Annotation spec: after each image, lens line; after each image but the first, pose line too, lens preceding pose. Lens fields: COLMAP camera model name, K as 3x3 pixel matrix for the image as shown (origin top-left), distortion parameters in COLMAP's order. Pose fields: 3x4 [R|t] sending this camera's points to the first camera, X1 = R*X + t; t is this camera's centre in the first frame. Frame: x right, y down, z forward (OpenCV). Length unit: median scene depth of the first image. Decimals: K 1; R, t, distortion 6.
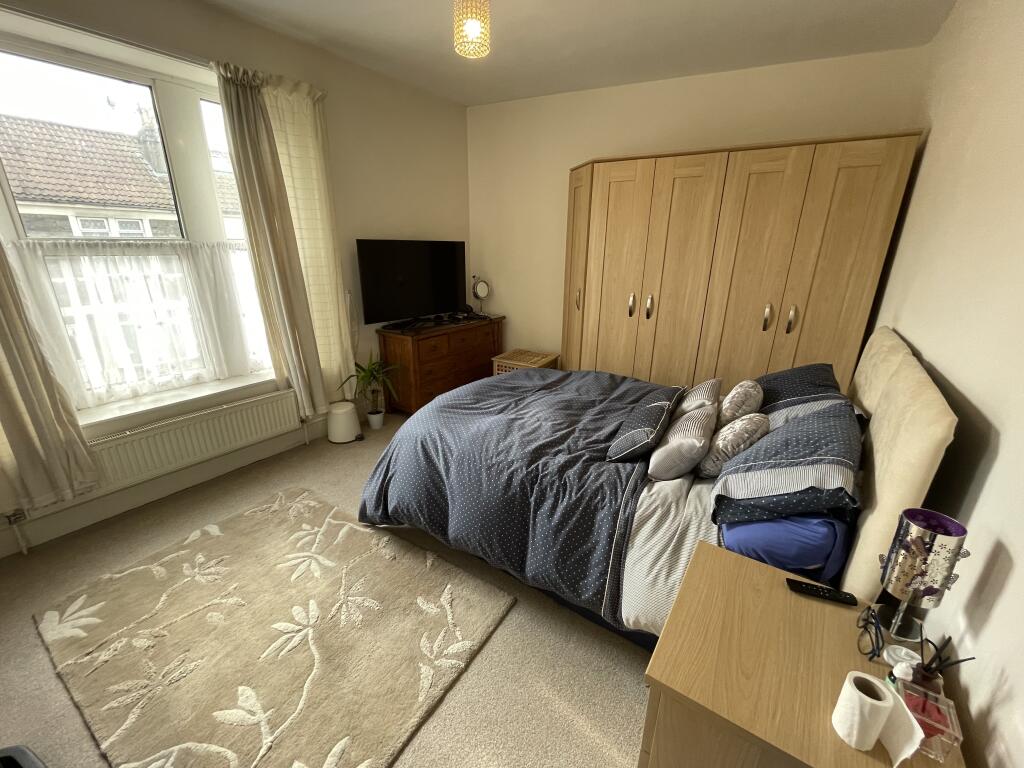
lens RADIAL K [[422.2, 0, 512.0], [0, 422.2, 384.0], [0, 0, 1]] dist [0.000525, 0.000066]
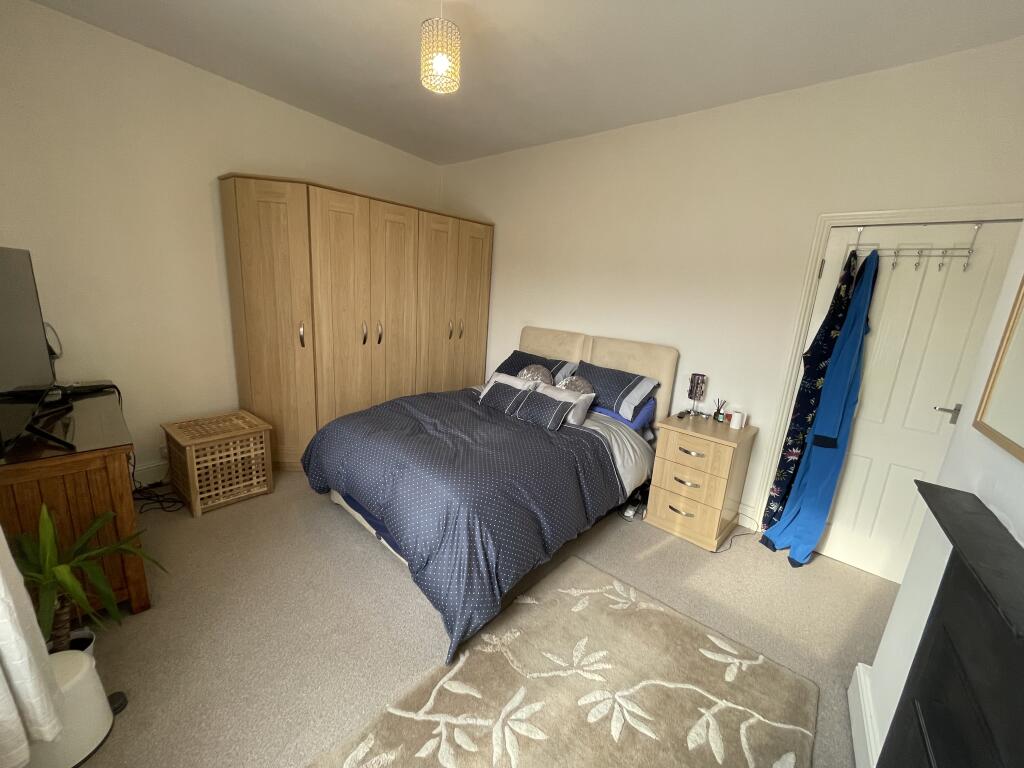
lens RADIAL K [[410.5, 0, 512.0], [0, 410.5, 384.0], [0, 0, 1]] dist [-0.000268, -0.000022]
pose [[0.151187, -0.238127, 0.959394, -0.814070], [0.248552, 0.948527, 0.196262, -0.218187], [-0.956747, 0.208787, 0.202592, 0.585657]]
